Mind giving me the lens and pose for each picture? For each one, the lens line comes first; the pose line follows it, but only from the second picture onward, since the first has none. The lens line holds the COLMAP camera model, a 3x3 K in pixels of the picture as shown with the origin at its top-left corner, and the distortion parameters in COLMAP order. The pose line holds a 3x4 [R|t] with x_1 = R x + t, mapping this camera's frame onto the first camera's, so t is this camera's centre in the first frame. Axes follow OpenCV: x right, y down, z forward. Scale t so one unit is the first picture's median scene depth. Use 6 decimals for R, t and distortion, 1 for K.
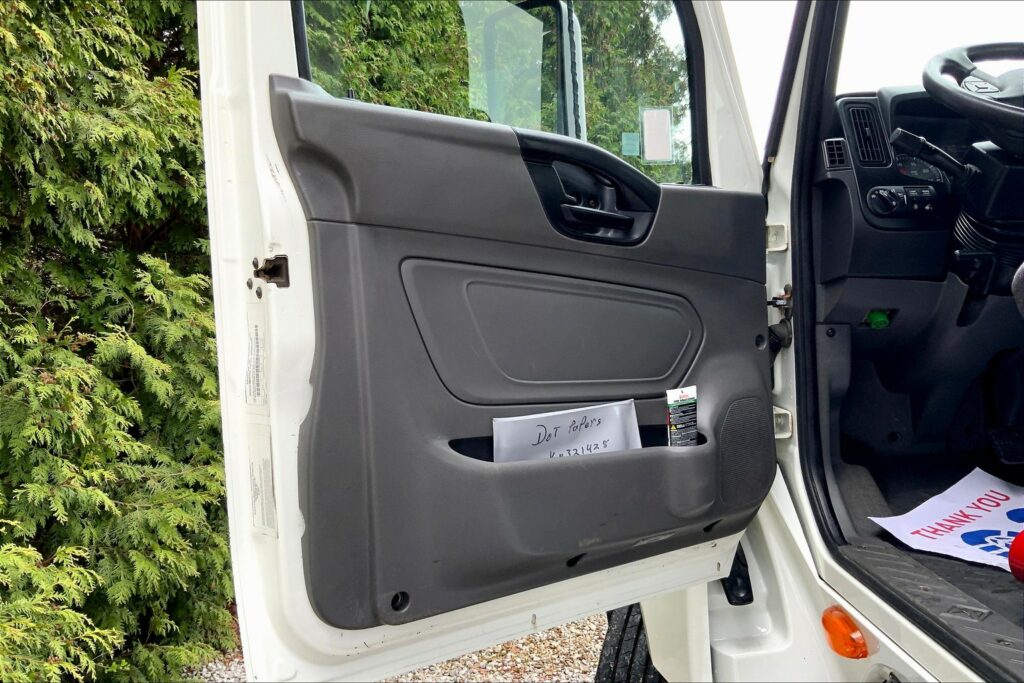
lens RADIAL K [[852.2, 0, 513.1], [0, 852.2, 338.2], [0, 0, 1]] dist [0.069826, -0.133084]
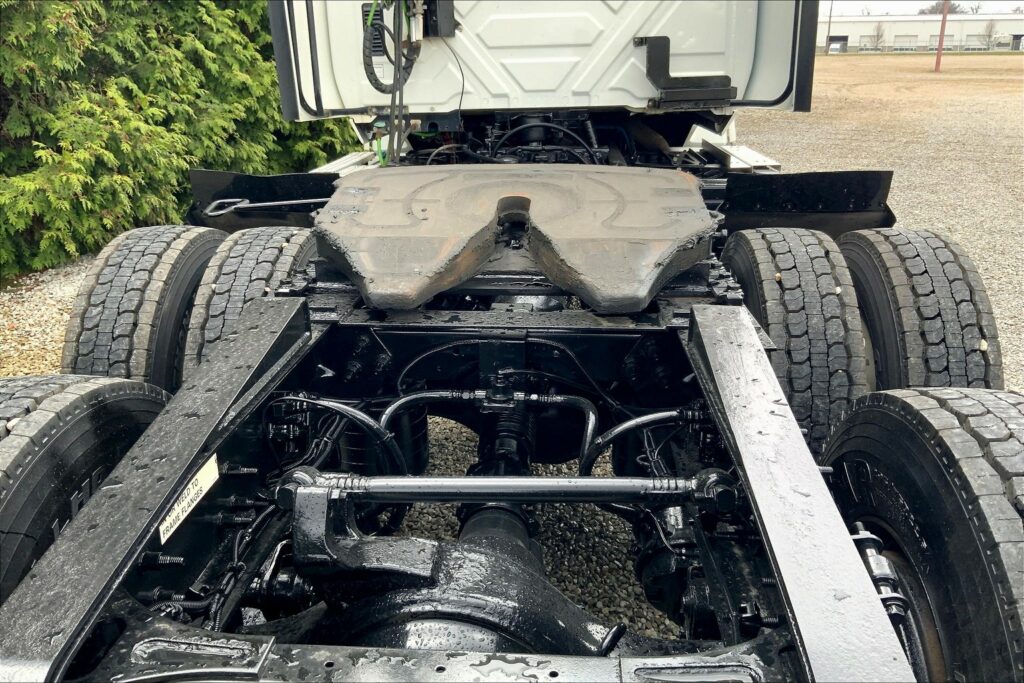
lens RADIAL K [[852.2, 0, 517.6], [0, 852.2, 321.9], [0, 0, 1]] dist [0.069826, -0.133084]
pose [[0.995510, 0.053532, -0.078066, 0.541398], [-0.032834, 0.968806, 0.245634, 0.125870], [0.088780, -0.241968, 0.966214, -1.139430]]
